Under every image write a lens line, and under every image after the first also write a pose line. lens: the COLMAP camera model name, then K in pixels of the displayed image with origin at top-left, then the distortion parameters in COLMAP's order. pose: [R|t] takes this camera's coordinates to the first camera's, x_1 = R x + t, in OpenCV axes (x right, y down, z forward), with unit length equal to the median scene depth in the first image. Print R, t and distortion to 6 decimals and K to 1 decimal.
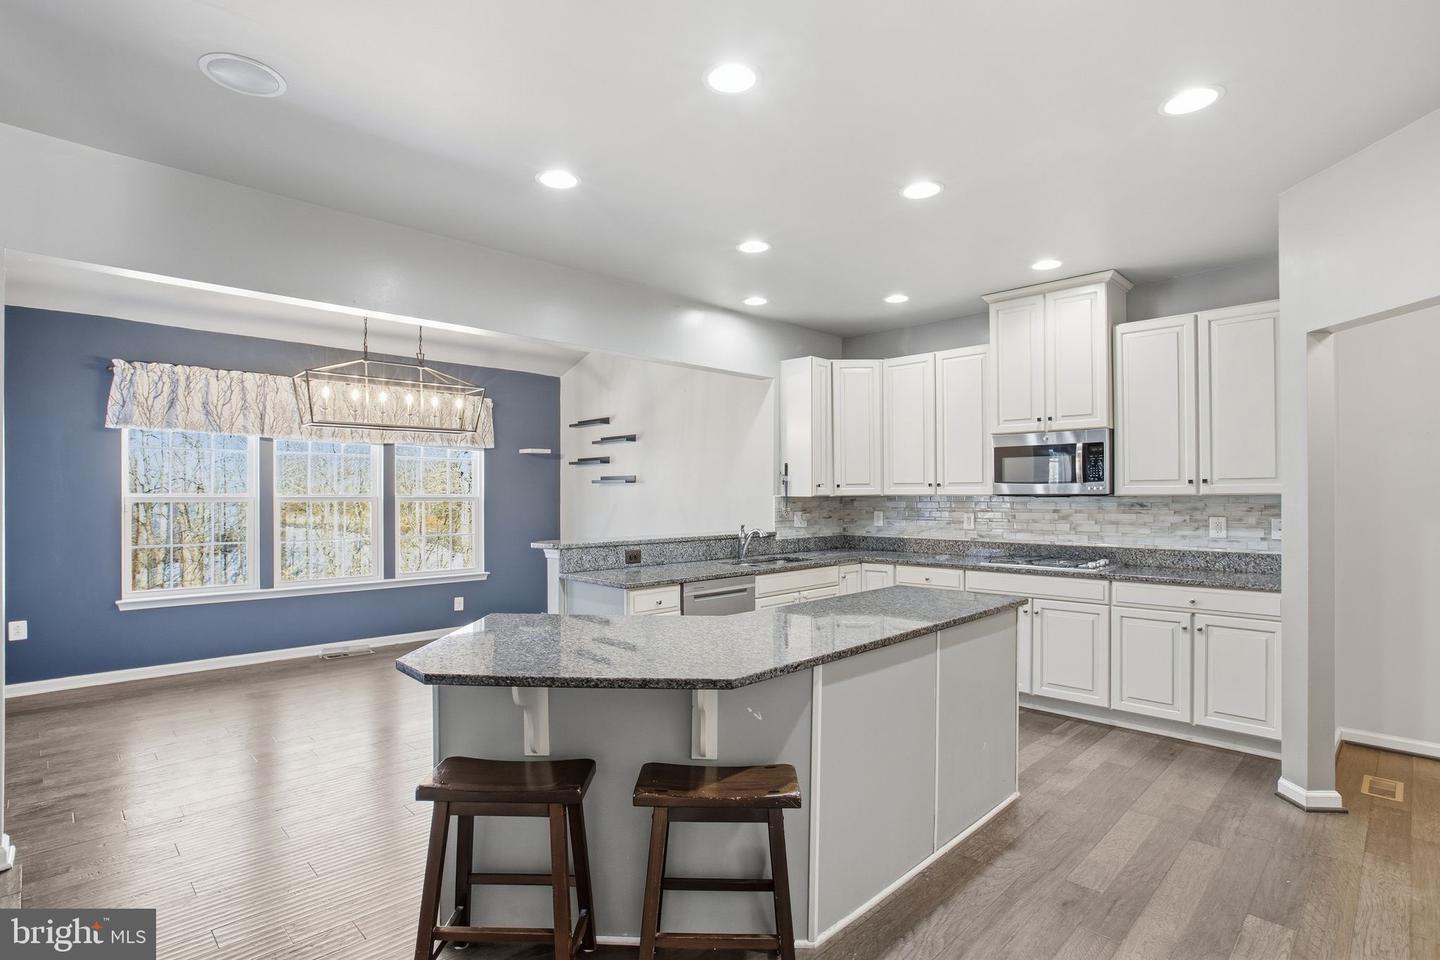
lens RADIAL K [[713.8, 0, 724.7], [0, 713.8, 484.7], [0, 0, 1]] dist [-0.032235, 0.002427]
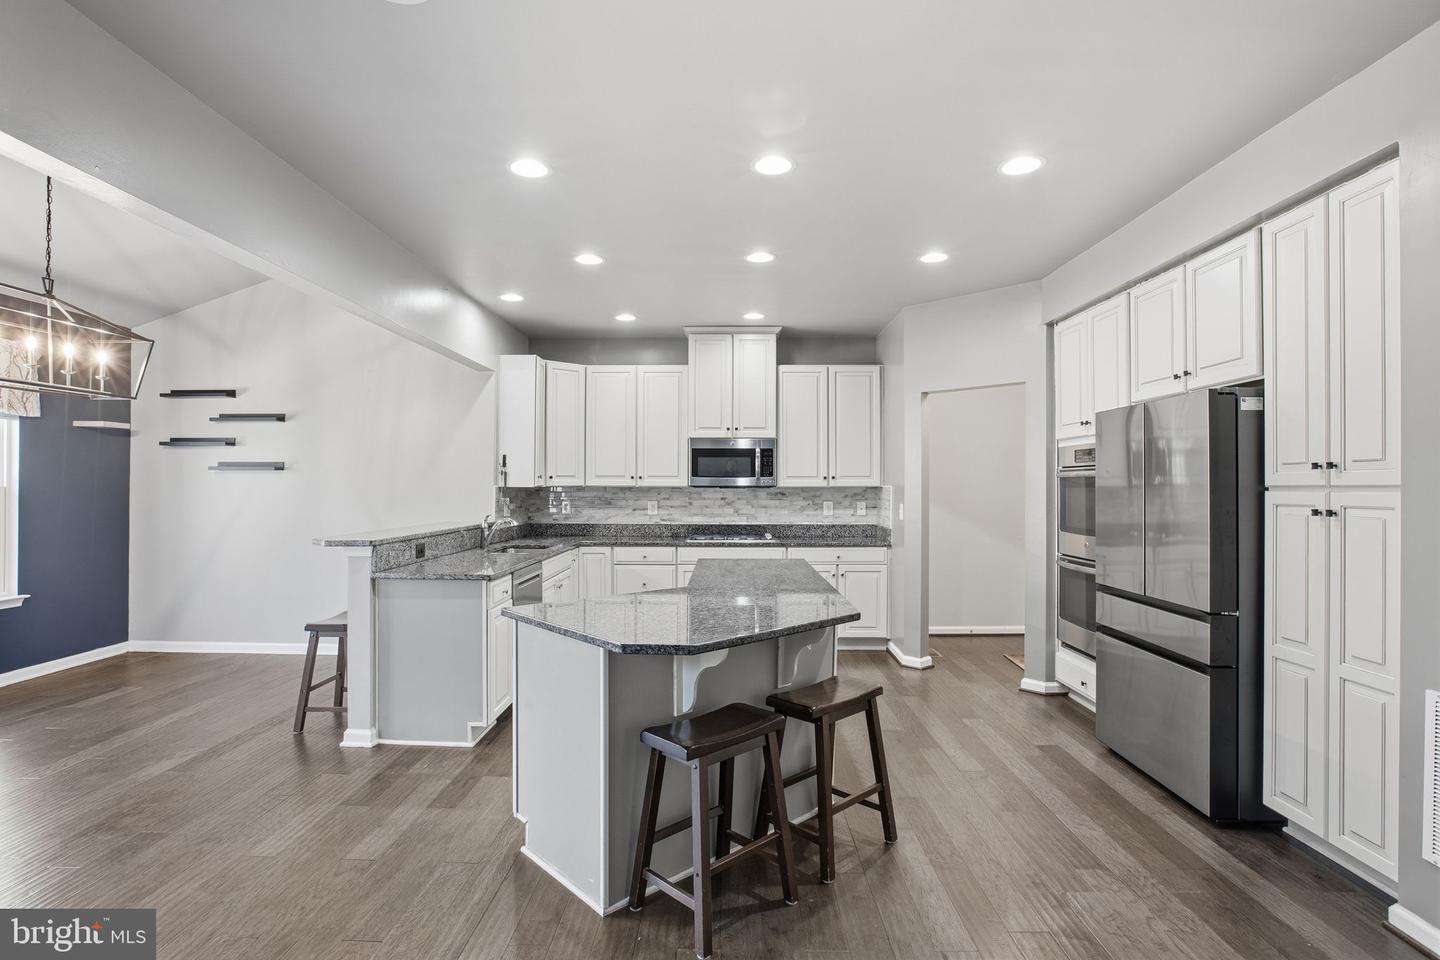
lens RADIAL K [[695.6, 0, 723.4], [0, 695.6, 488.4], [0, 0, 1]] dist [-0.049788, 0.000927]
pose [[0.713761, 0.002797, 0.700384, -0.458701], [-0.013210, 0.999868, 0.009470, 0.005928], [-0.700265, -0.016011, 0.713704, 0.082693]]
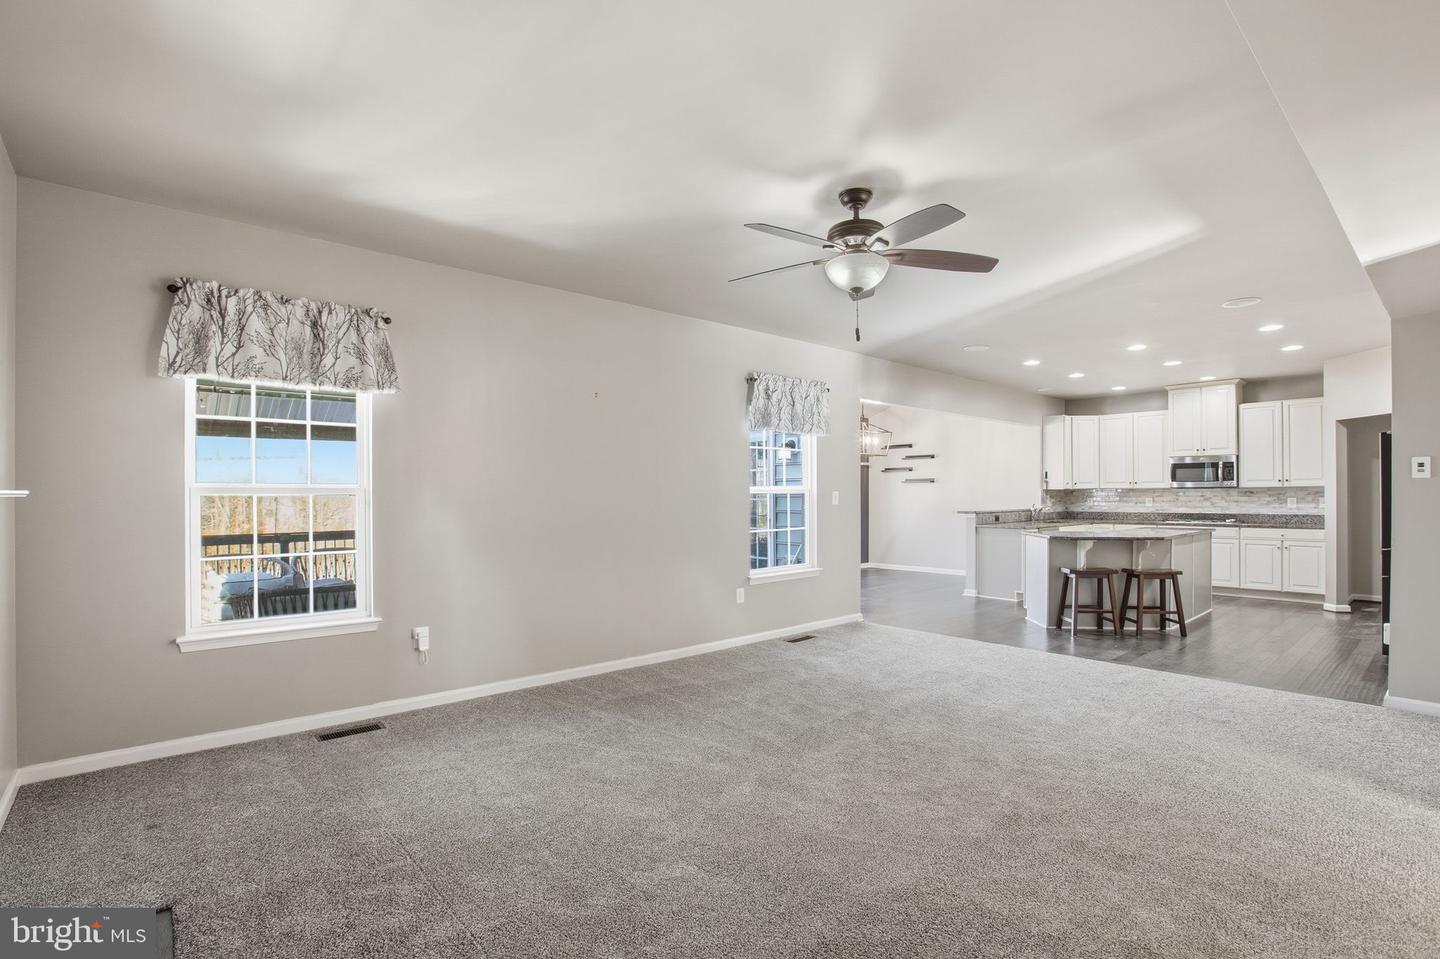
lens RADIAL K [[674.8, 0, 720.6], [0, 674.8, 487.2], [0, 0, 1]] dist [-0.025962, 0.000600]
pose [[0.997924, -0.002054, -0.064365, -0.774485], [0.002197, 0.999995, 0.002159, 0.006404], [0.064361, -0.002296, 0.997924, -0.958136]]
